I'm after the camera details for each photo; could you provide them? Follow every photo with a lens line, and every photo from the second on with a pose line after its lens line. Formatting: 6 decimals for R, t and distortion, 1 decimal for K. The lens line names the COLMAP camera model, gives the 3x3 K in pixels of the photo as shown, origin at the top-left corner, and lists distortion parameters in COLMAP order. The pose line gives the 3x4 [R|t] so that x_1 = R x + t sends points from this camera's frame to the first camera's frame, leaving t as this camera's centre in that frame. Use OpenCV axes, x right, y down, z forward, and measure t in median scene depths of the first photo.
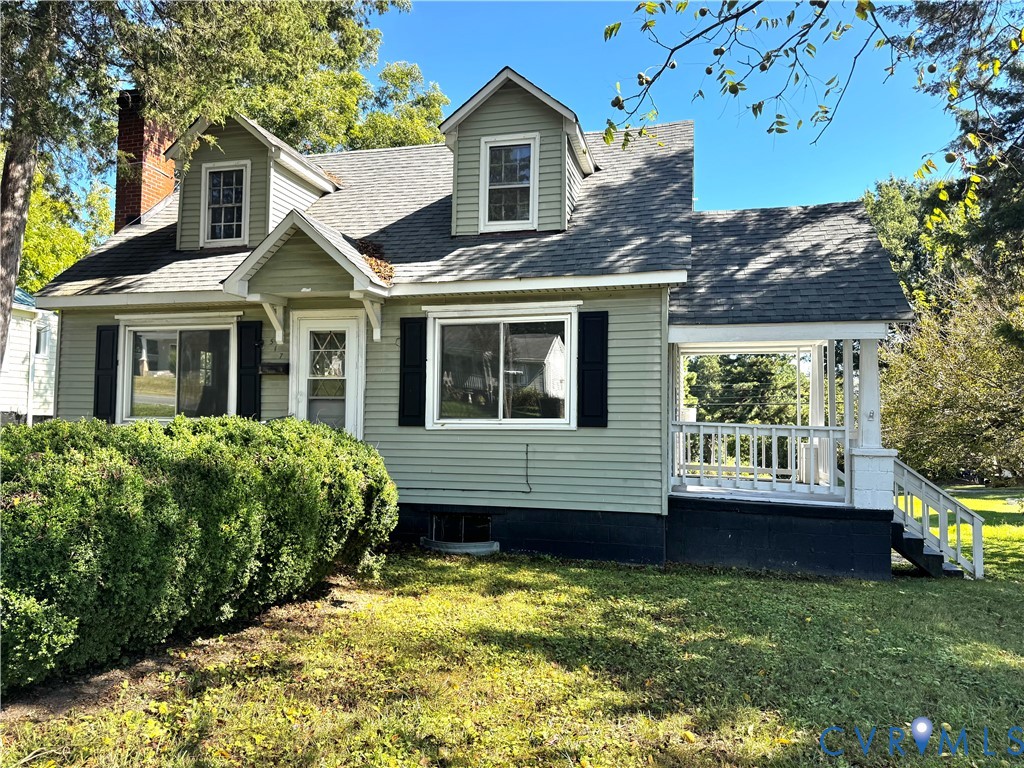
lens RADIAL K [[716.9, 0, 511.3], [0, 716.9, 386.4], [0, 0, 1]] dist [0.027135, -0.001834]
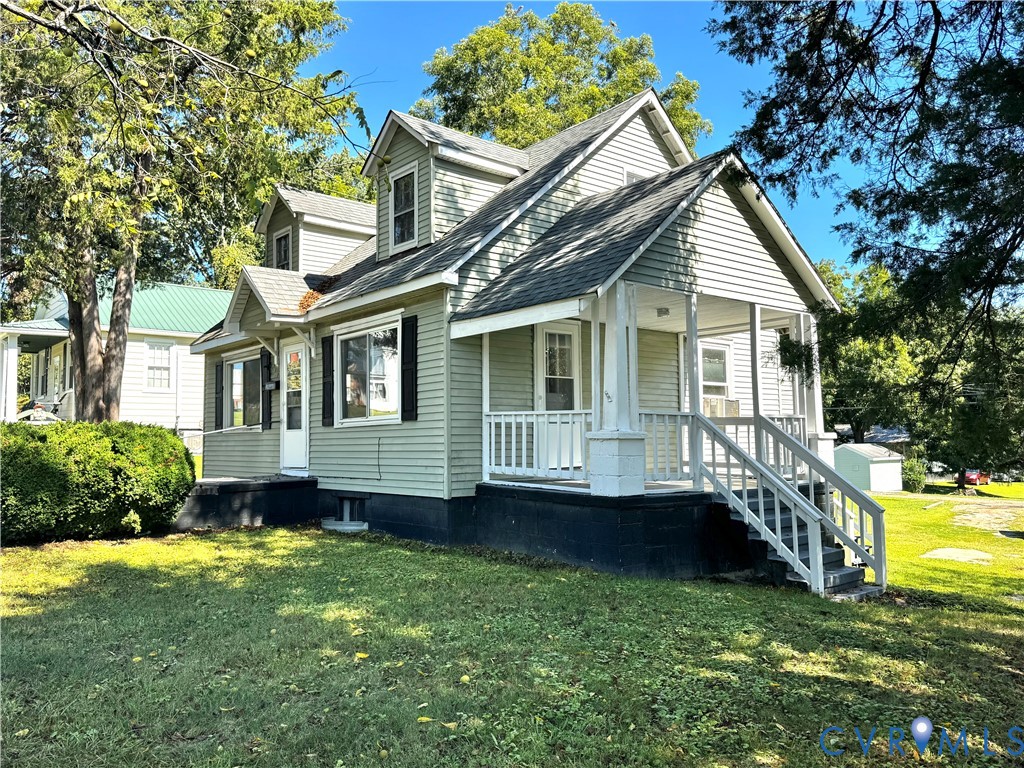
lens RADIAL K [[806.8, 0, 512.2], [0, 806.8, 383.2], [0, 0, 1]] dist [0.007892, 0.000939]
pose [[0.819051, -0.063040, -0.570247, 0.904276], [0.048322, 0.997993, -0.040922, 0.054607], [0.571682, 0.005962, 0.820454, 0.058306]]
